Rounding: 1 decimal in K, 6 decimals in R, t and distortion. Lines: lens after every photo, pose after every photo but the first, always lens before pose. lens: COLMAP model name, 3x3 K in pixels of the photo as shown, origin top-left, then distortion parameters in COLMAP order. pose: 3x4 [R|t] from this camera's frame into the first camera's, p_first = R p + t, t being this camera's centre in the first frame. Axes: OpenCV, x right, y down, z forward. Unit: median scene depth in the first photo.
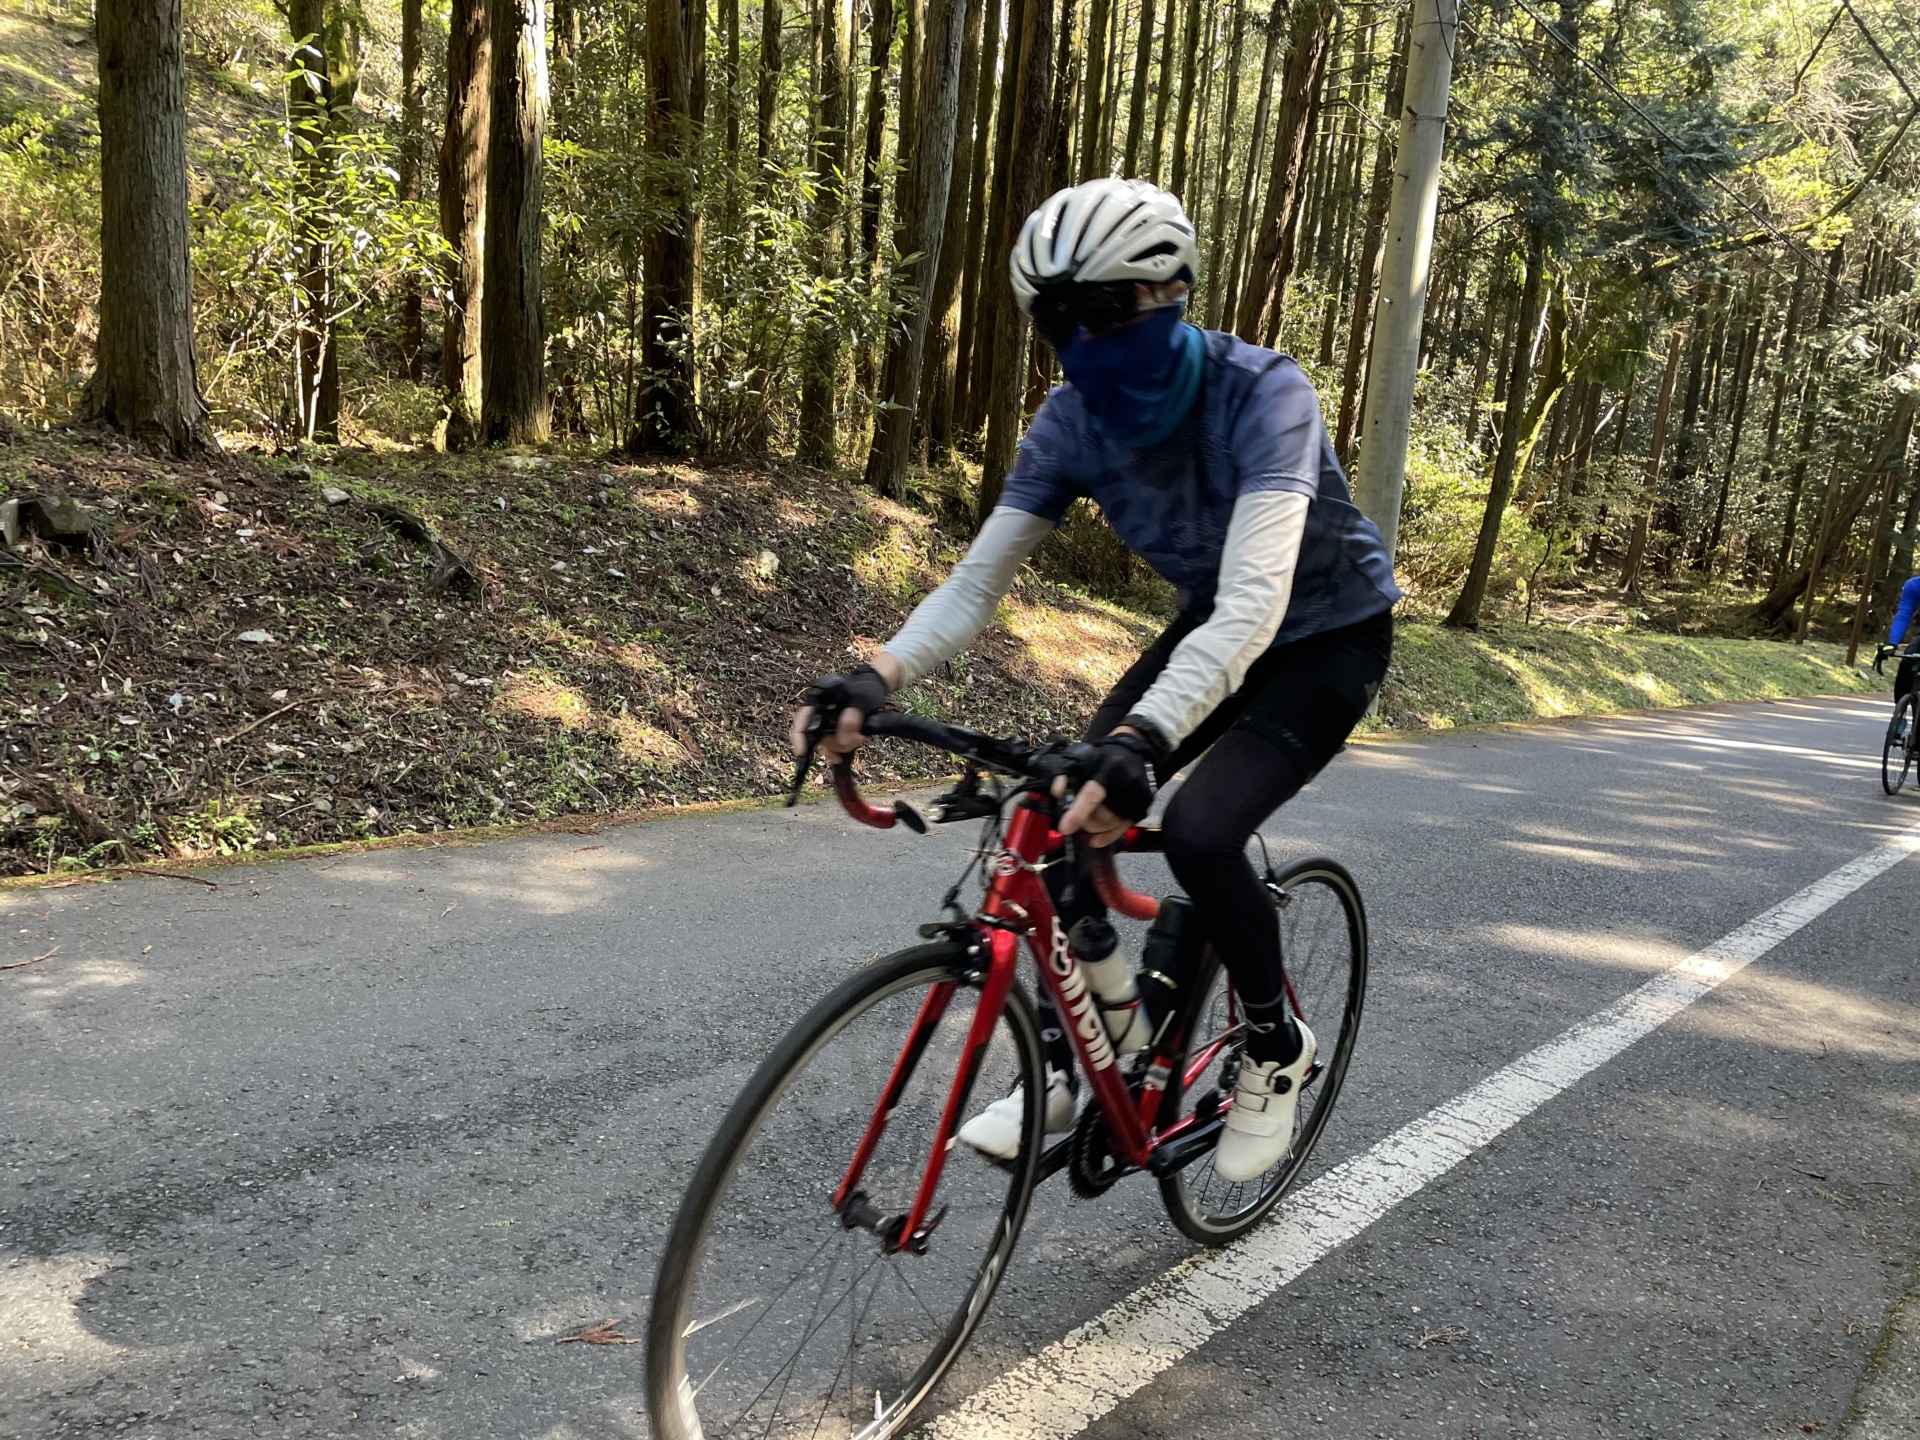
lens RADIAL K [[1479.4, 0, 936.7], [0, 1479.4, 737.8], [0, 0, 1]] dist [0.111022, -0.113113]
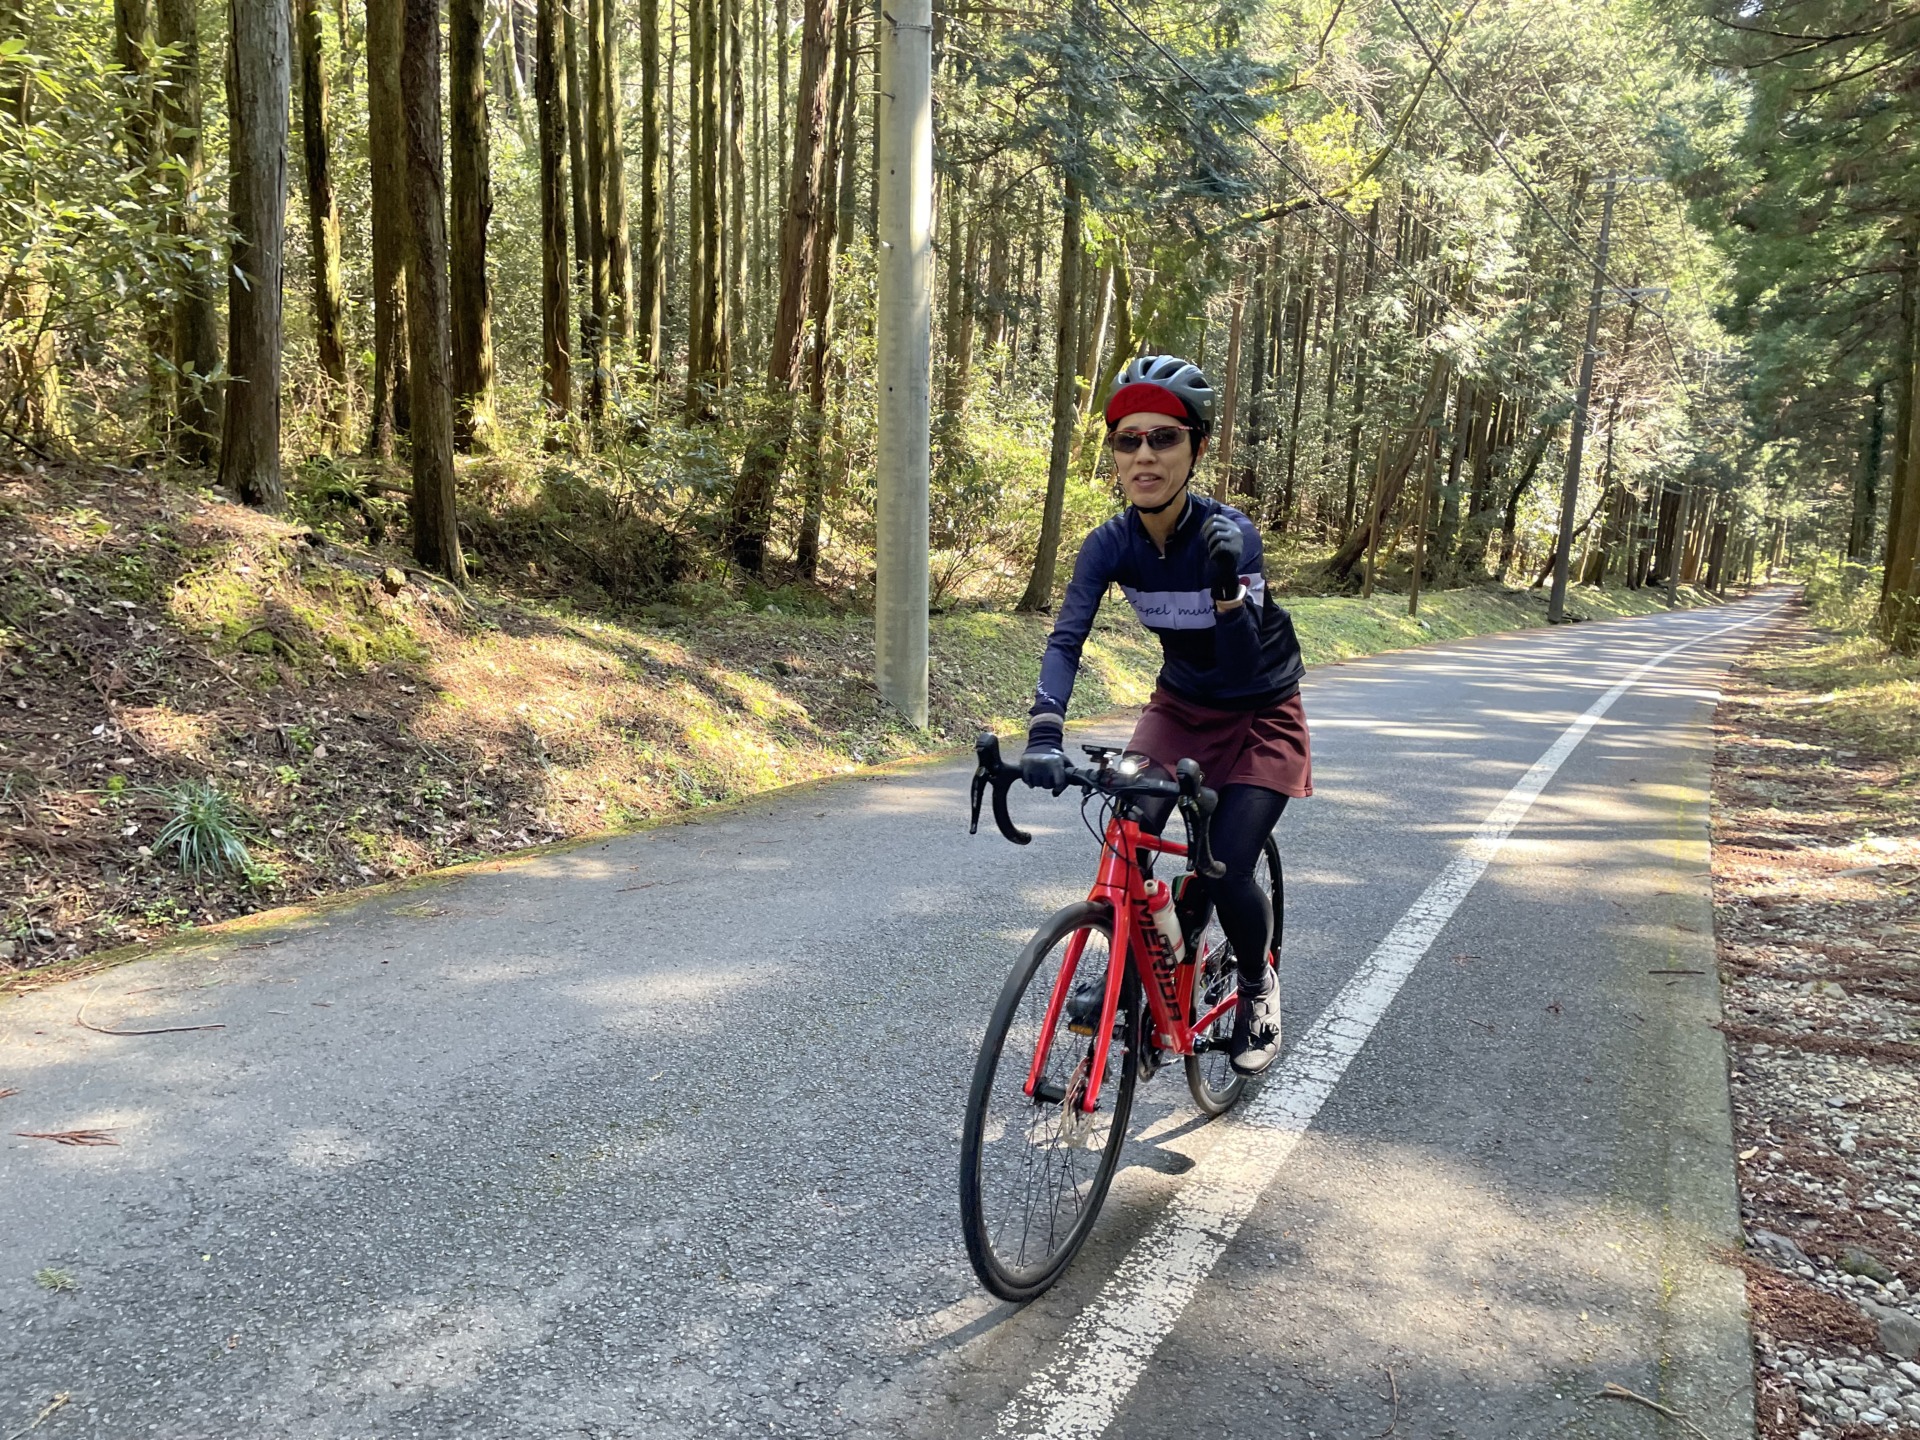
lens RADIAL K [[1423.4, 0, 918.1], [0, 1423.4, 722.3], [0, 0, 1]] dist [0.109761, -0.147869]
pose [[0.975750, -0.084238, 0.202027, 0.159601], [0.083578, 0.996431, 0.011811, -0.036341], [-0.202301, 0.005360, 0.979309, 0.248478]]
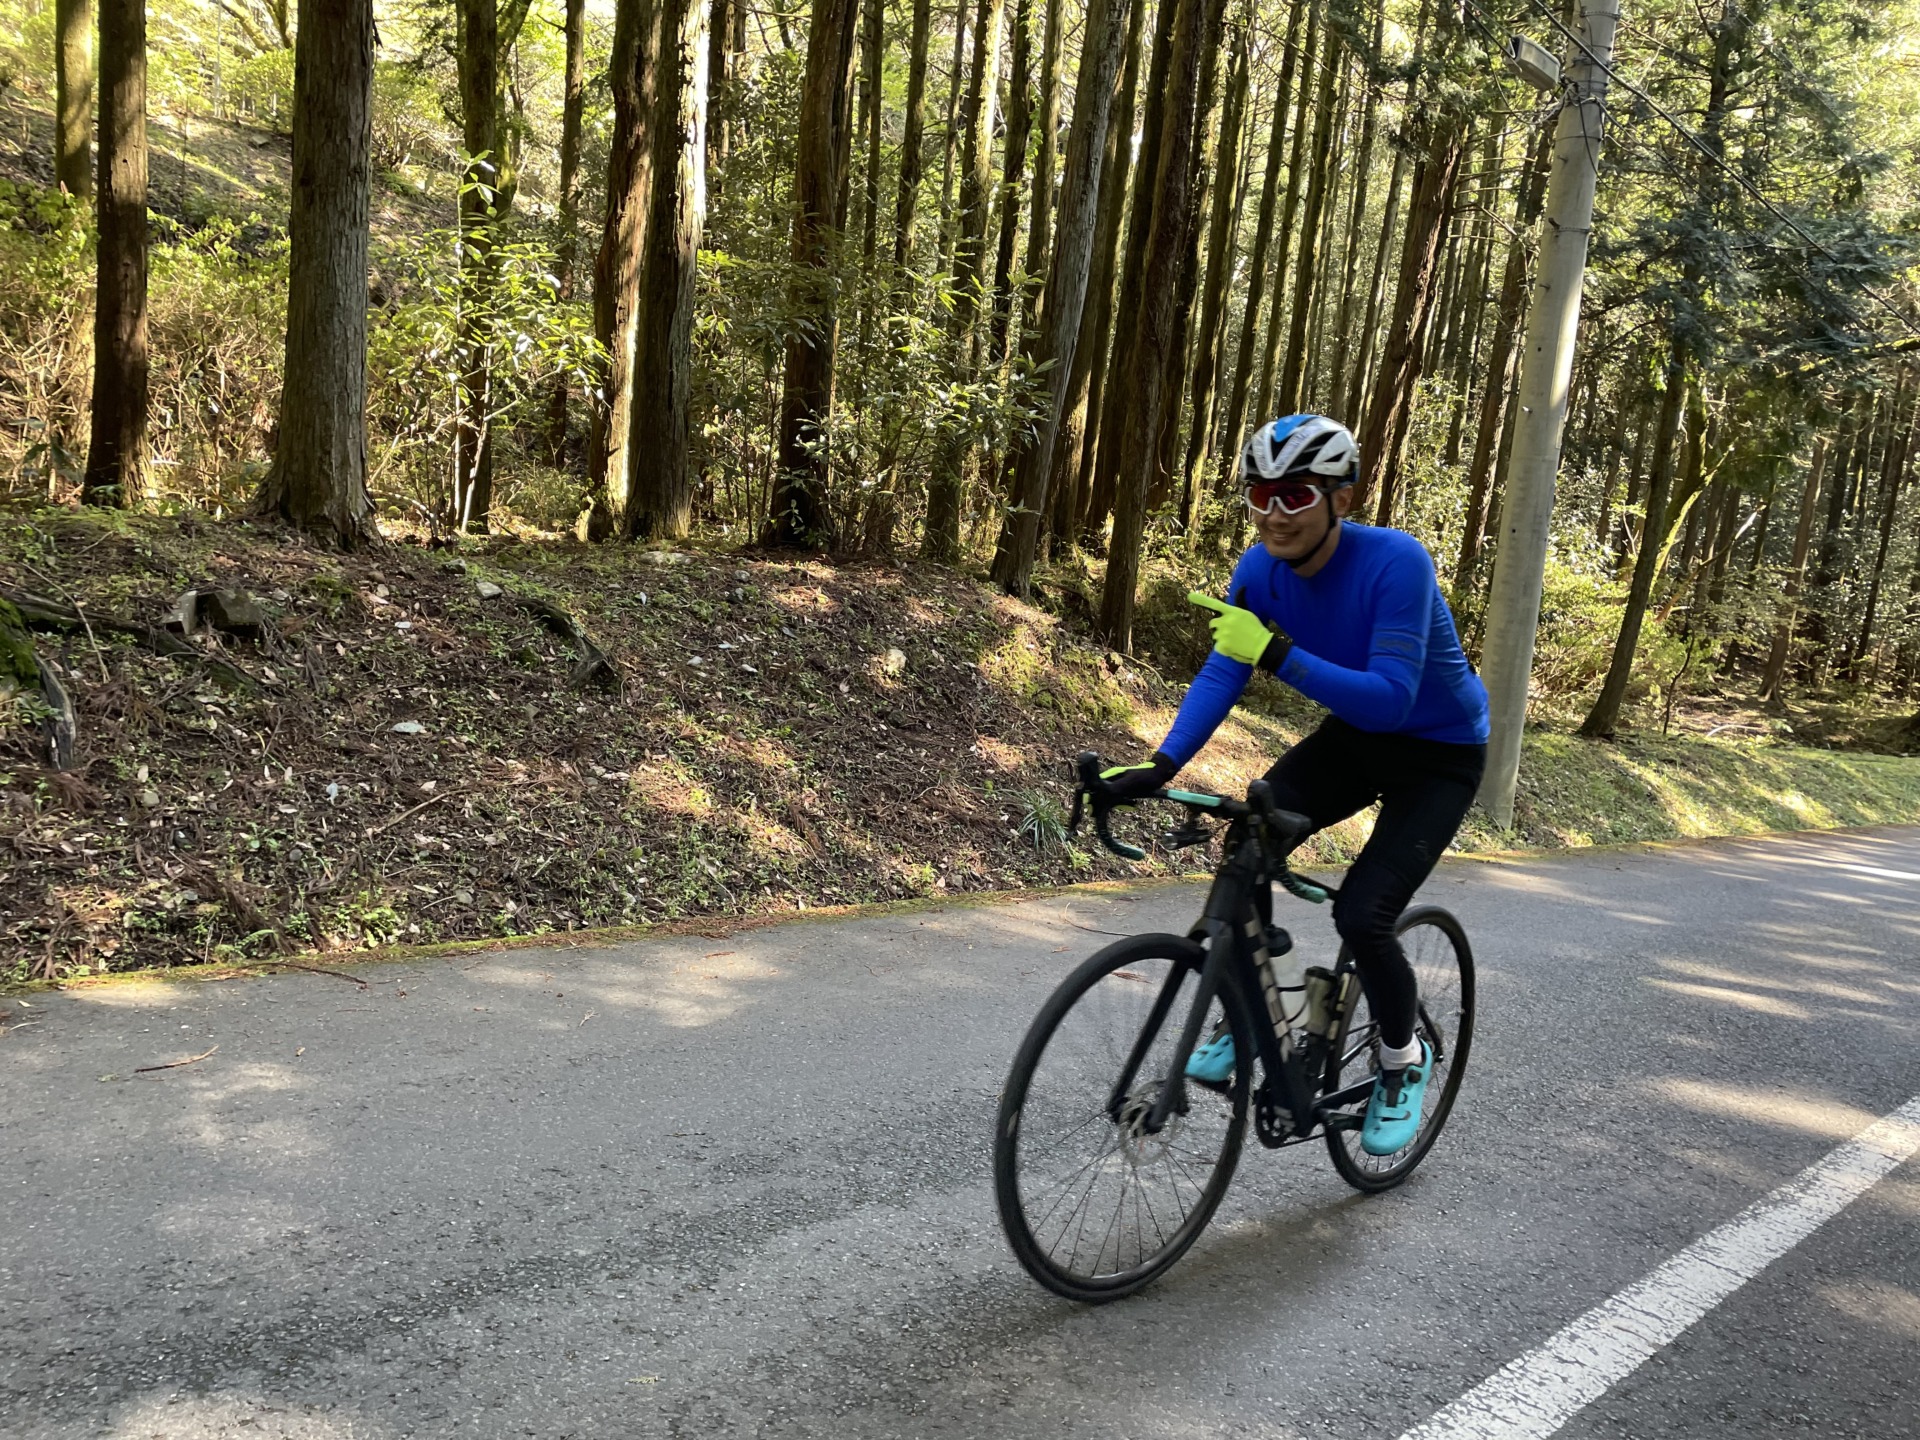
lens RADIAL K [[1473.2, 0, 930.7], [0, 1473.2, 722.3], [0, 0, 1]] dist [0.129260, -0.137563]
pose [[0.996807, 0.033140, -0.072643, -0.014203], [-0.037513, 0.997512, -0.059685, -0.015621], [0.070484, 0.062220, 0.995571, 0.003355]]
